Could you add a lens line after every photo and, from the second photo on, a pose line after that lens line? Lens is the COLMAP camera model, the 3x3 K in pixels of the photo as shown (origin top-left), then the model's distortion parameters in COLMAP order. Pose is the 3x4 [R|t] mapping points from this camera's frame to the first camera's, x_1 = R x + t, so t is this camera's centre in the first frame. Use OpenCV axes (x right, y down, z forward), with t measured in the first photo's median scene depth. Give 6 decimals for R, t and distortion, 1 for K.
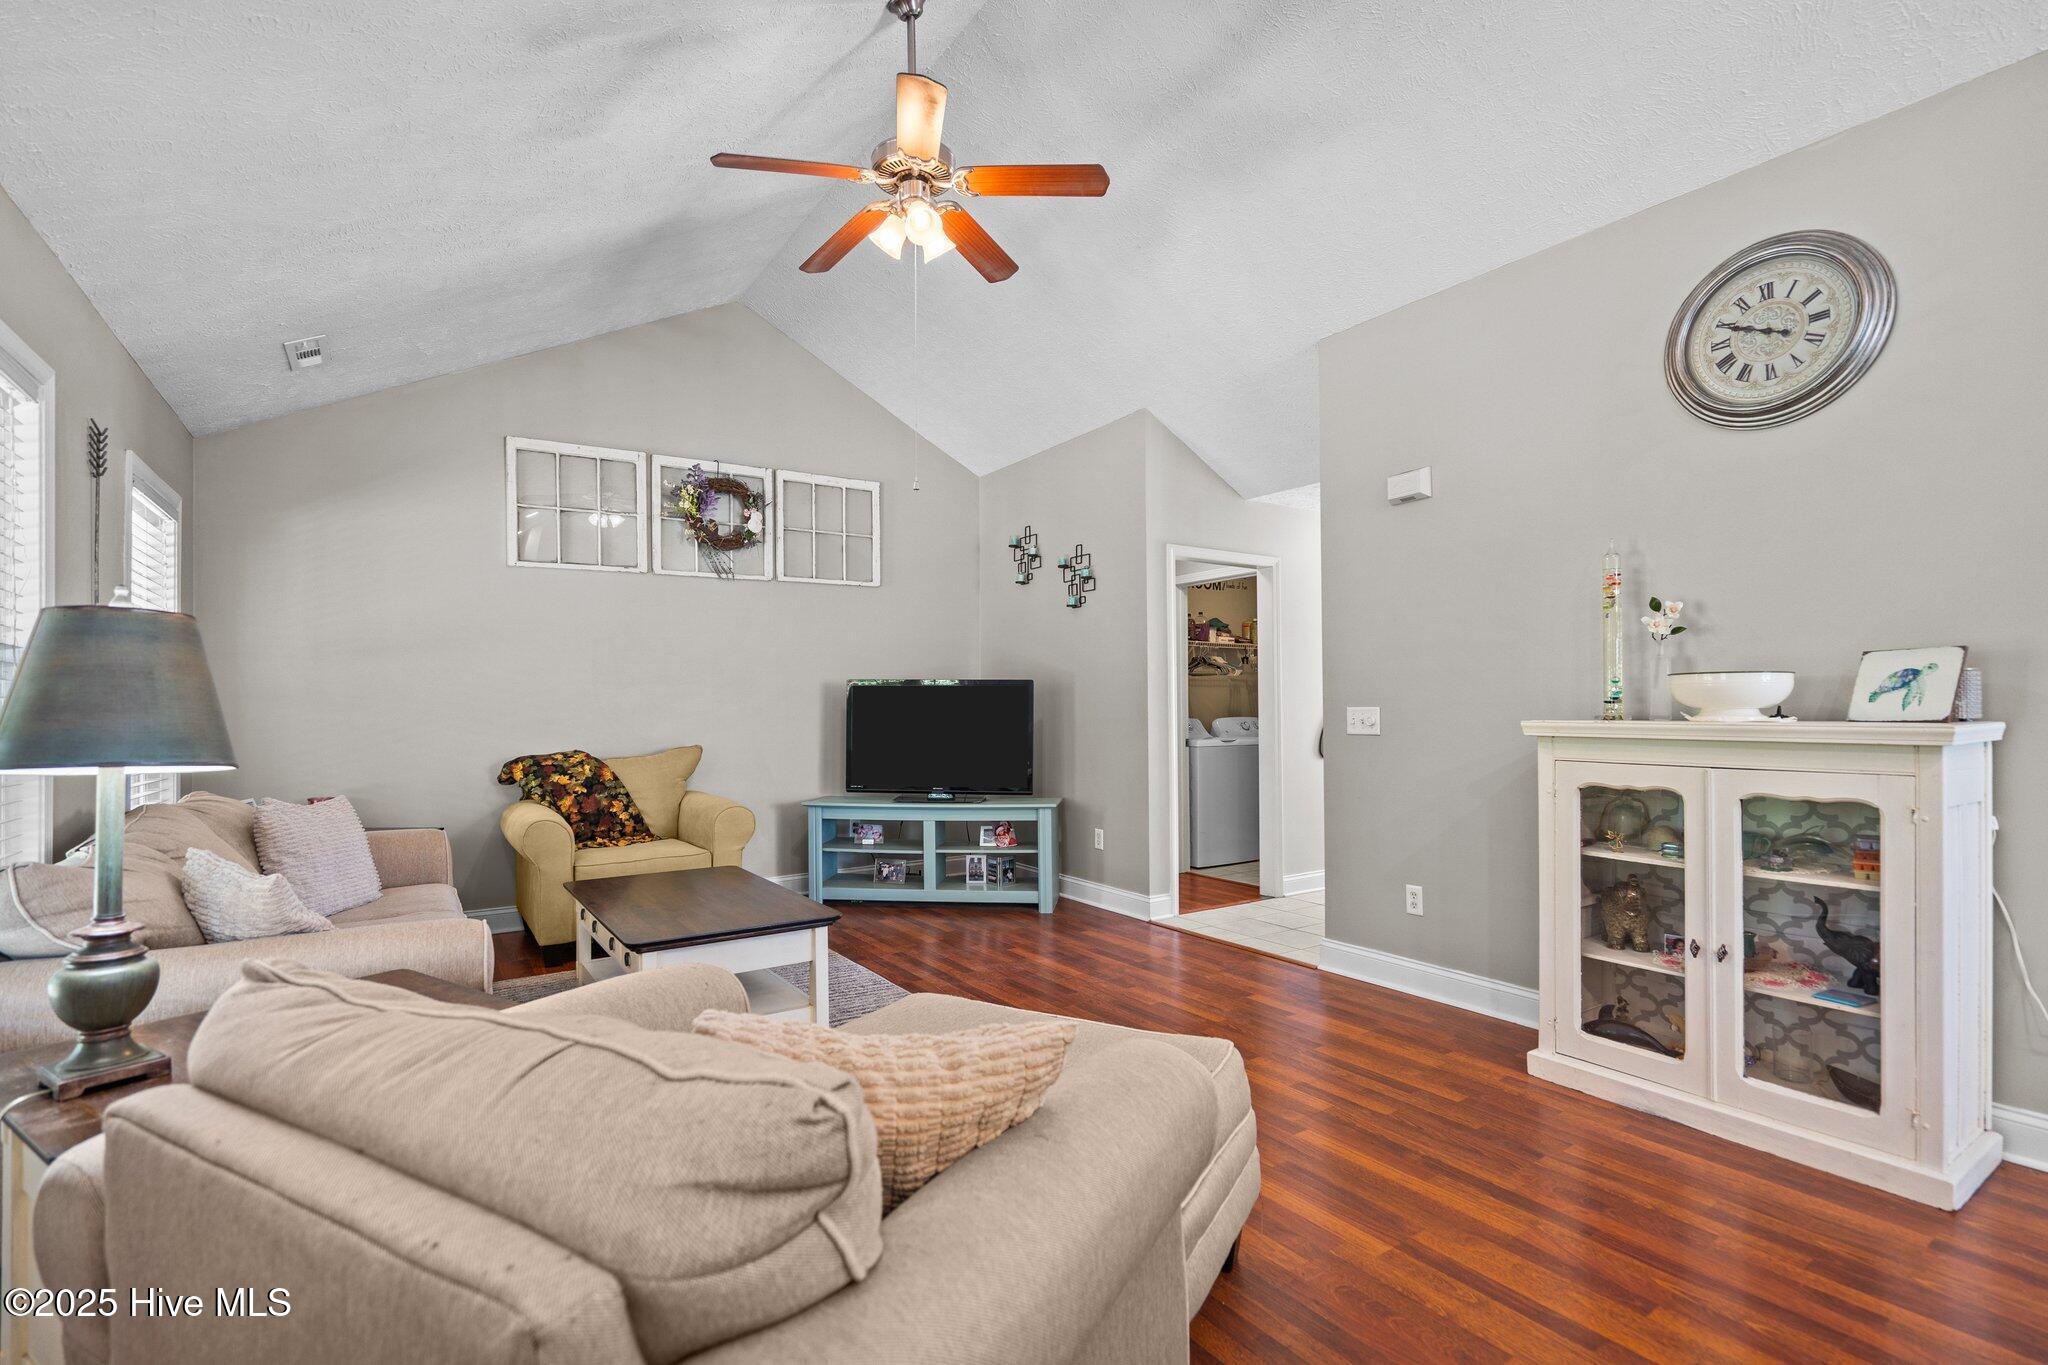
lens RADIAL K [[933.0, 0, 1031.3], [0, 933.0, 699.1], [0, 0, 1]] dist [-0.003554, 0.001841]
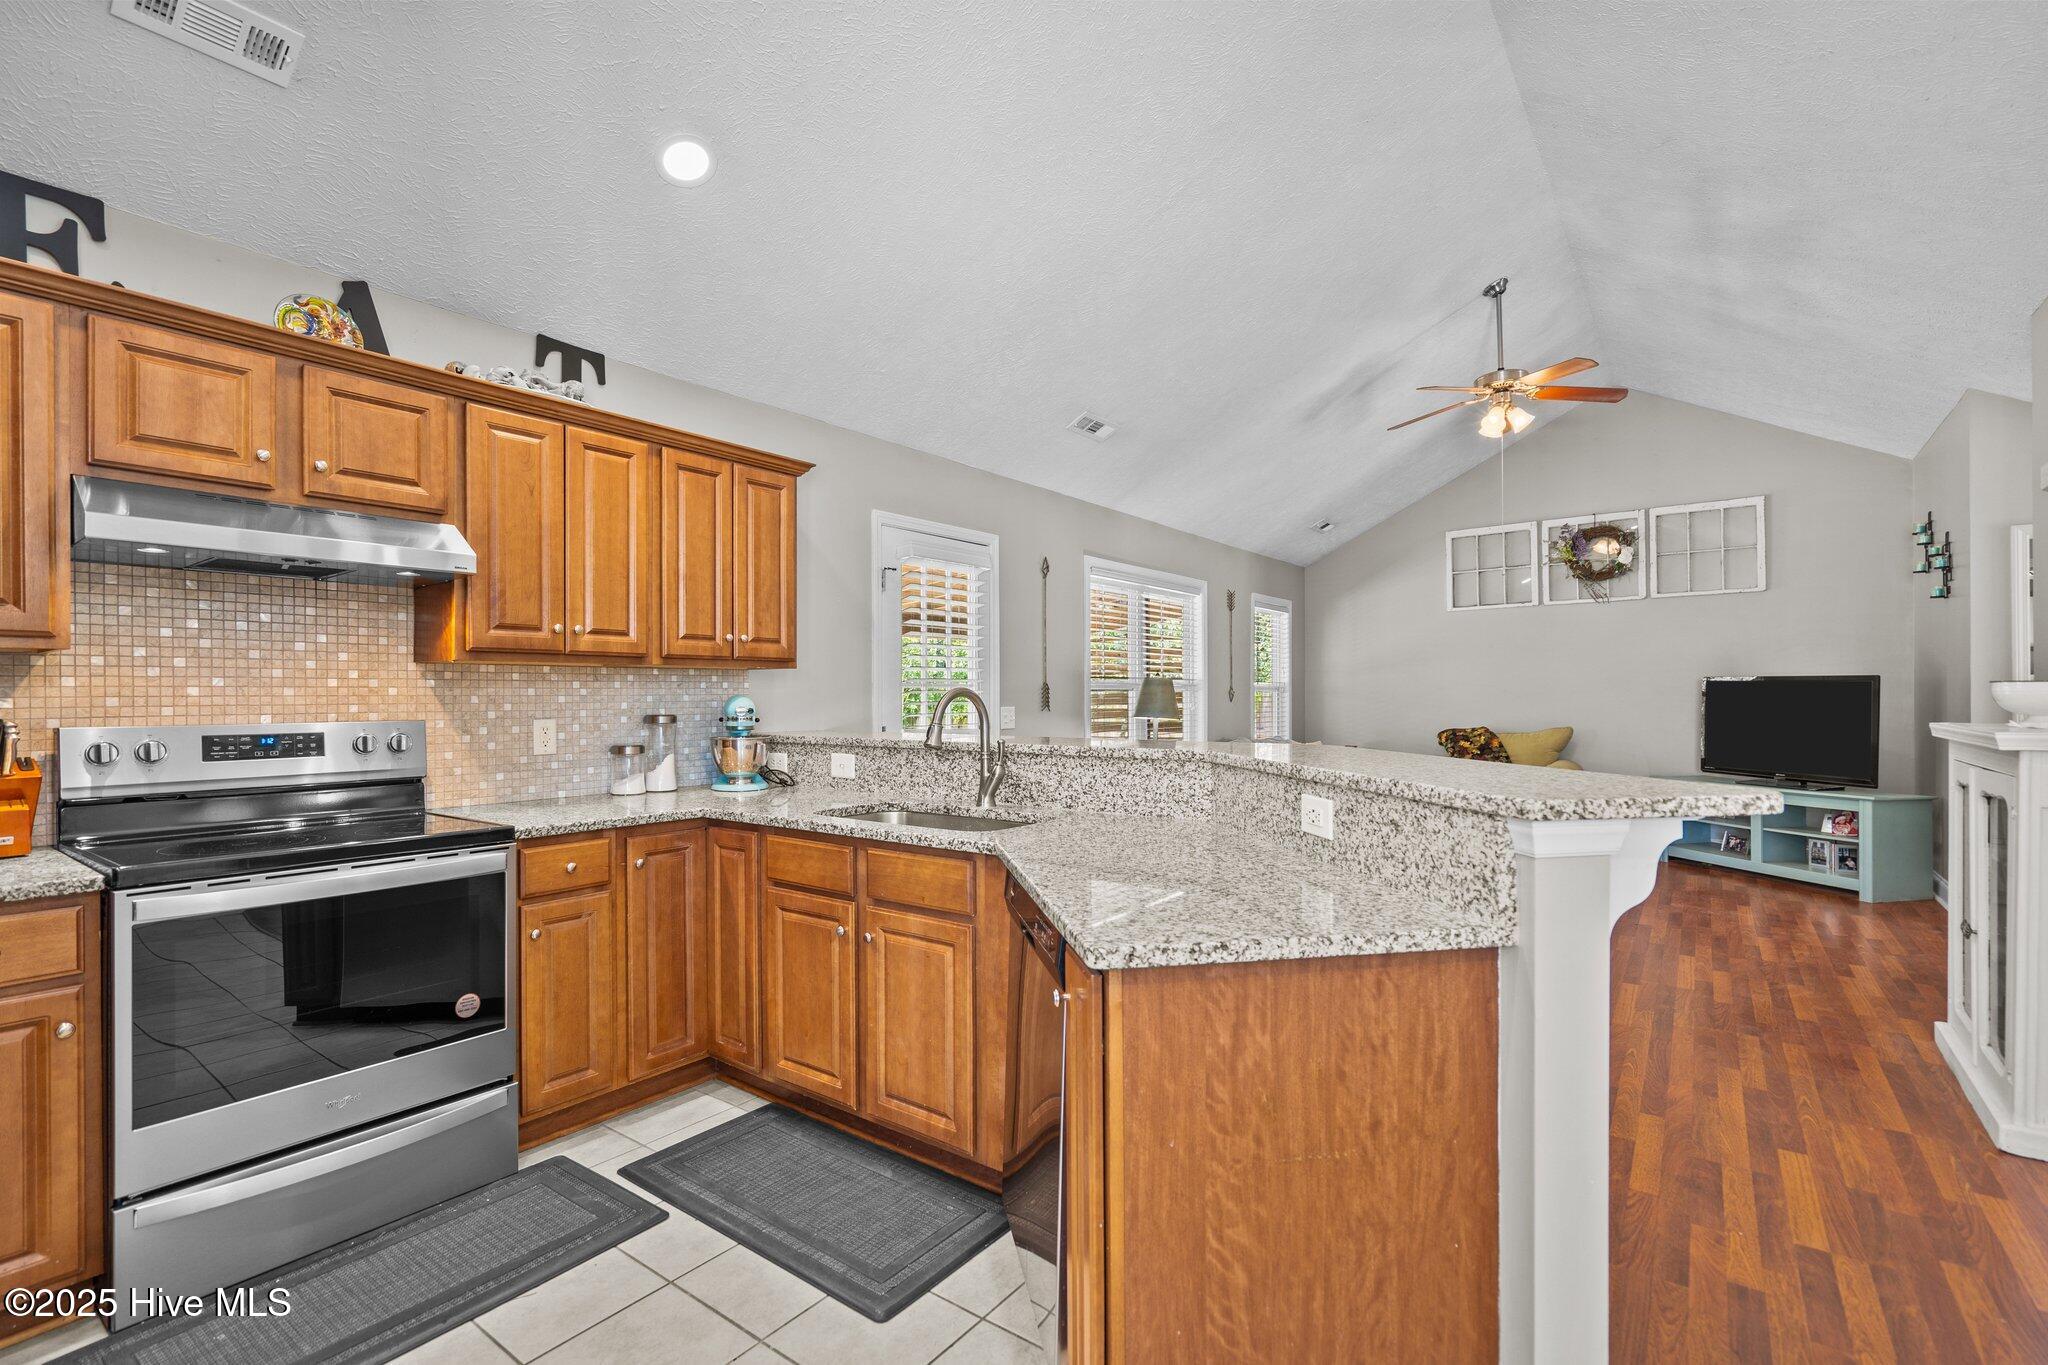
lens RADIAL K [[933.0, 0, 1039.4], [0, 933.0, 692.6], [0, 0, 1]] dist [-0.003554, 0.001841]
pose [[0.340819, 0.001182, -0.940128, 0.730426], [0.008671, 0.999953, 0.004401, -0.015755], [0.940089, -0.009652, 0.340793, -0.224331]]
